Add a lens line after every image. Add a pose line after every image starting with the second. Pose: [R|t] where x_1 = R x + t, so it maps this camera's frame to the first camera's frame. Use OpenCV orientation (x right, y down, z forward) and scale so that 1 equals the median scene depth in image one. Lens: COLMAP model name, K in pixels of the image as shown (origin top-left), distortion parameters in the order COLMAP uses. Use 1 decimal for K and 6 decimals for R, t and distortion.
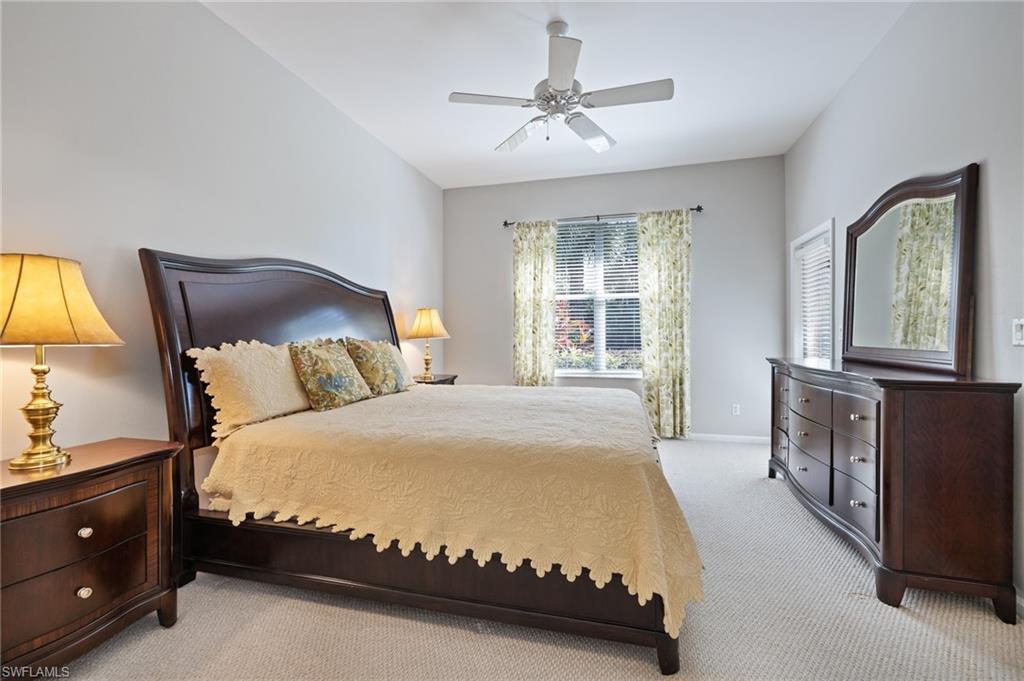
lens RADIAL K [[430.4, 0, 513.2], [0, 430.4, 335.2], [0, 0, 1]] dist [-0.000279, -0.000094]
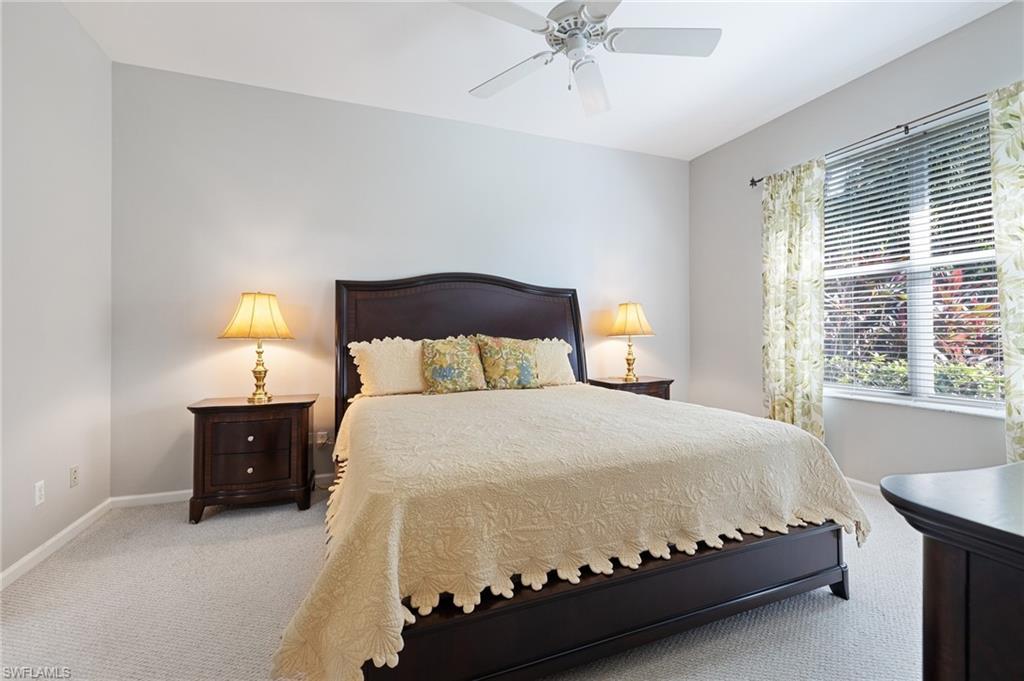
lens RADIAL K [[430.4, 0, 513.2], [0, 430.4, 335.2], [0, 0, 1]] dist [-0.000279, -0.000094]
pose [[0.593596, 0.005795, -0.804742, 0.427014], [0.000927, 0.999968, 0.007884, -0.002320], [0.804763, -0.005427, 0.593572, 0.288007]]
